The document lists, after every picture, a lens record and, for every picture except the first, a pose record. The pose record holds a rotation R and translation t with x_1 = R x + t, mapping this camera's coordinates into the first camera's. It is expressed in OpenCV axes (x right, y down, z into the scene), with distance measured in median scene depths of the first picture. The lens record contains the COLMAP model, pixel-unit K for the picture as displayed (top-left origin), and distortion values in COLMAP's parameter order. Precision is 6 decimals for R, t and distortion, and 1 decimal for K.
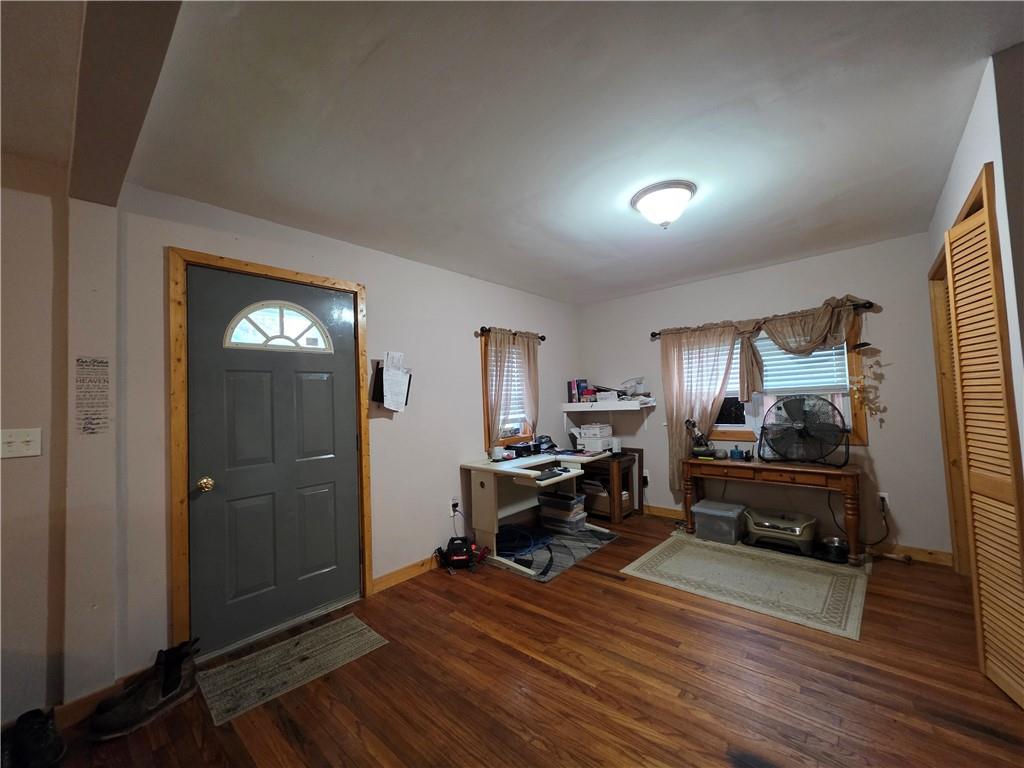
lens RADIAL K [[410.2, 0, 512.0], [0, 410.2, 383.0], [0, 0, 1]] dist [0.004757, 0.000909]
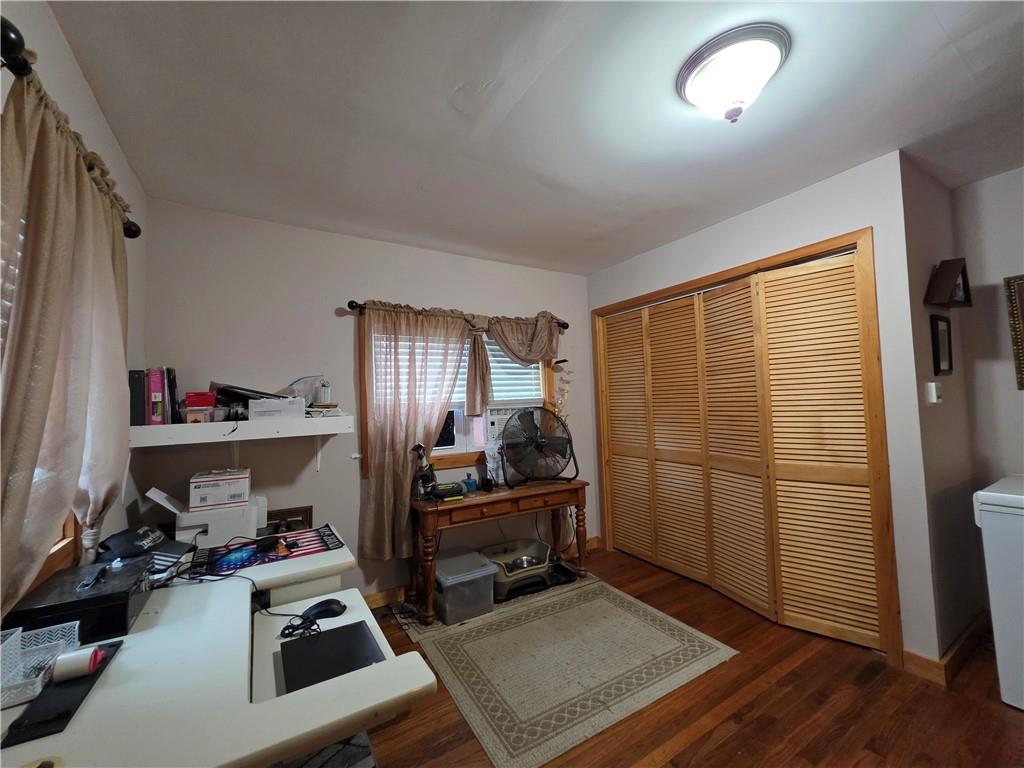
lens RADIAL K [[410.2, 0, 512.0], [0, 410.2, 383.0], [0, 0, 1]] dist [0.004757, 0.000909]
pose [[0.291605, 0.075680, 0.953540, -0.173073], [-0.020021, 0.997130, -0.073017, 0.039210], [-0.956329, 0.002201, 0.292283, 0.713202]]
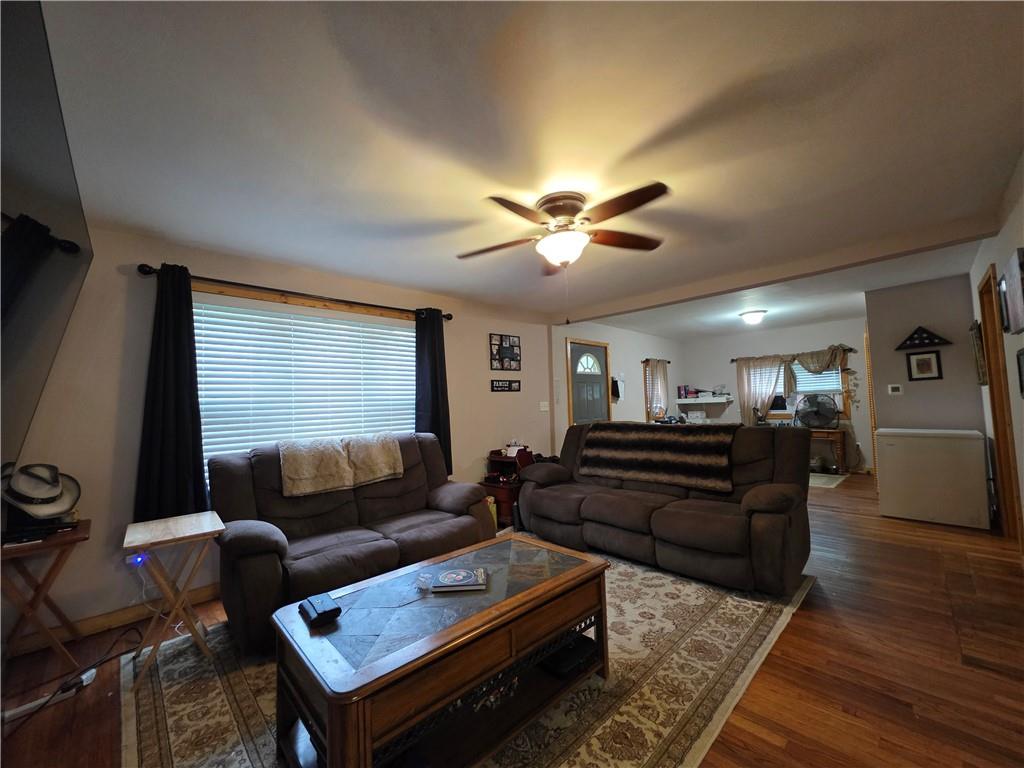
lens RADIAL K [[410.2, 0, 512.0], [0, 410.2, 383.0], [0, 0, 1]] dist [0.004757, 0.000909]
pose [[0.997711, 0.003207, -0.067543, -0.576307], [-0.003660, 0.999972, -0.006582, -0.004942], [0.067520, 0.006814, 0.997695, -0.991392]]
